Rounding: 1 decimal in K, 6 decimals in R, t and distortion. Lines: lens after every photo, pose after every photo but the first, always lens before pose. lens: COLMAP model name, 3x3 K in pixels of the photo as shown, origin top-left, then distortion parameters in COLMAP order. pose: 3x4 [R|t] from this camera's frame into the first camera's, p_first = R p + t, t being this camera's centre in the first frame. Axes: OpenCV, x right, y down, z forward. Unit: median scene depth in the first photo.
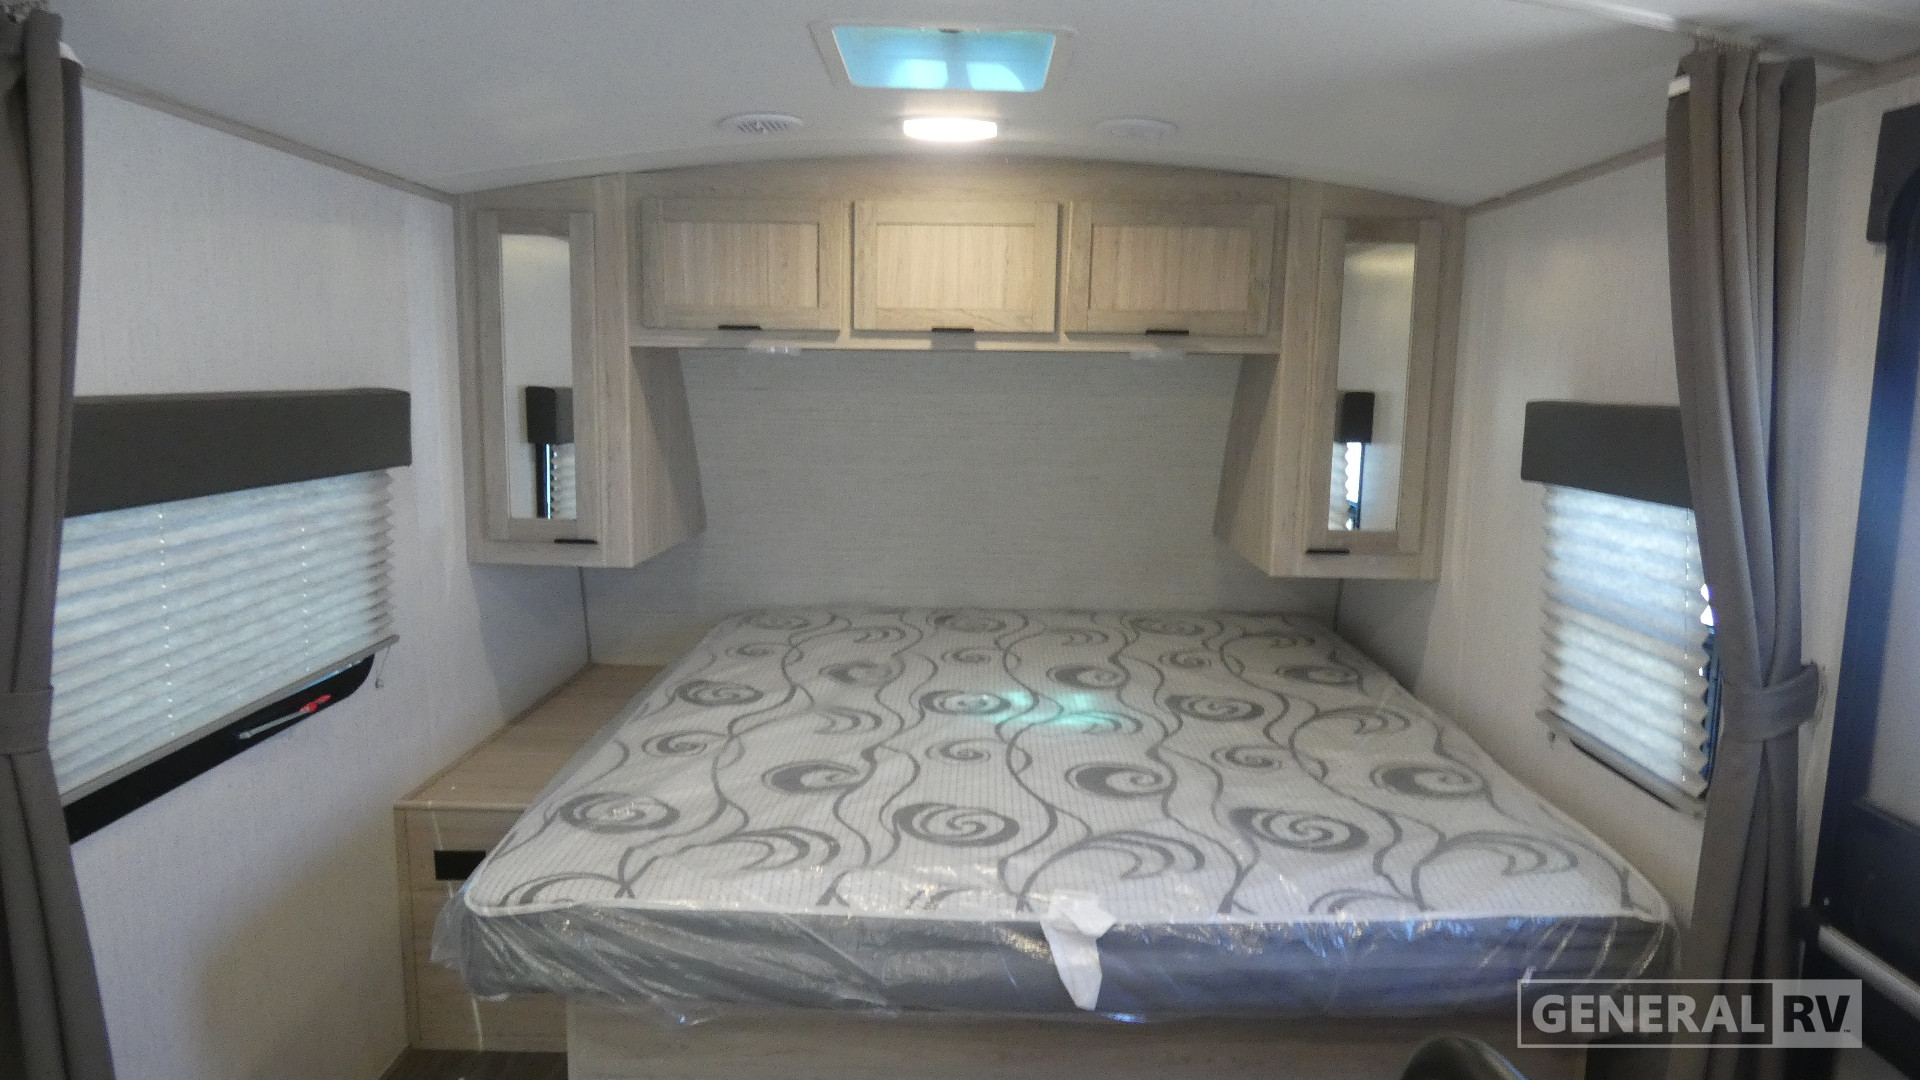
lens RADIAL K [[1171.0, 0, 957.3], [0, 1171.0, 537.1], [0, 0, 1]] dist [0.005073, -0.000008]
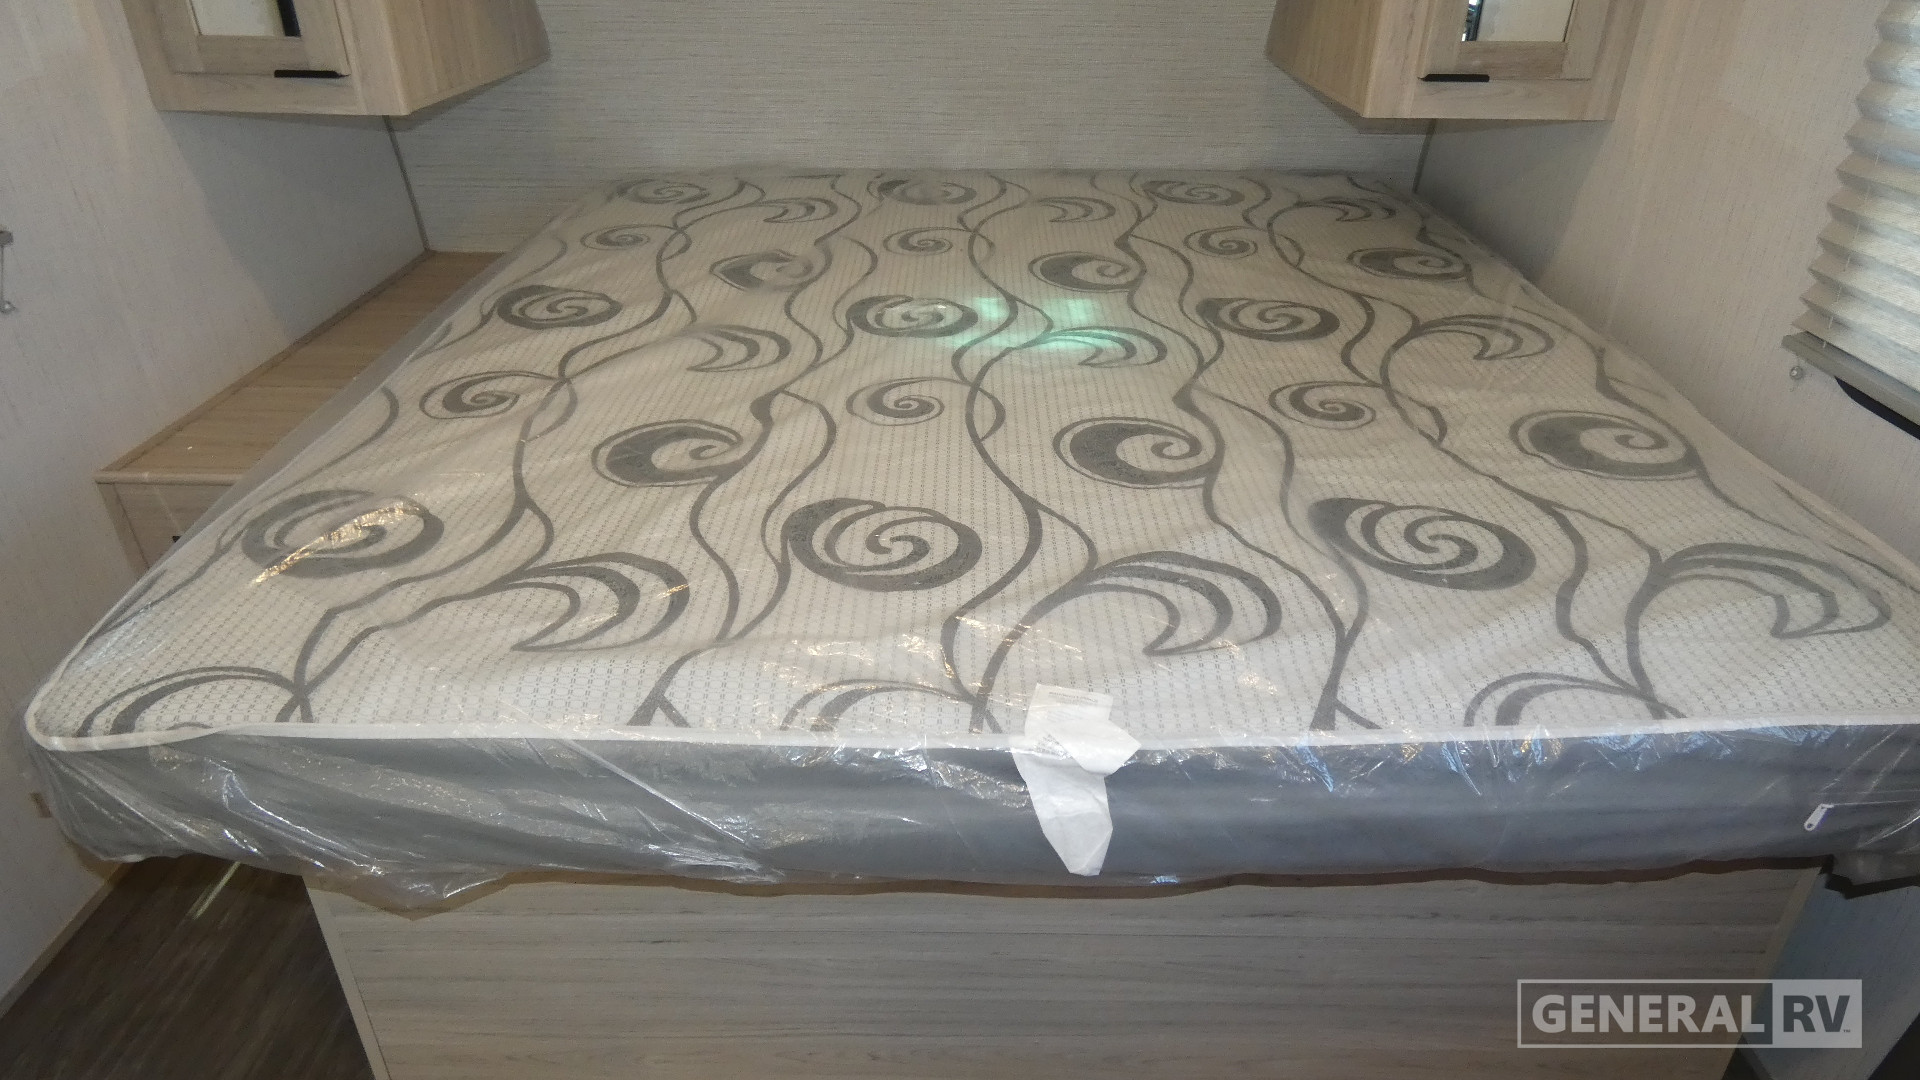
lens RADIAL K [[1171.0, 0, 957.3], [0, 1171.0, 537.1], [0, 0, 1]] dist [0.005073, -0.000008]
pose [[0.999813, -0.016155, 0.010612, 0.024336], [0.011168, 0.930928, 0.365032, 0.009329], [-0.015776, -0.364845, 0.930935, 0.303024]]
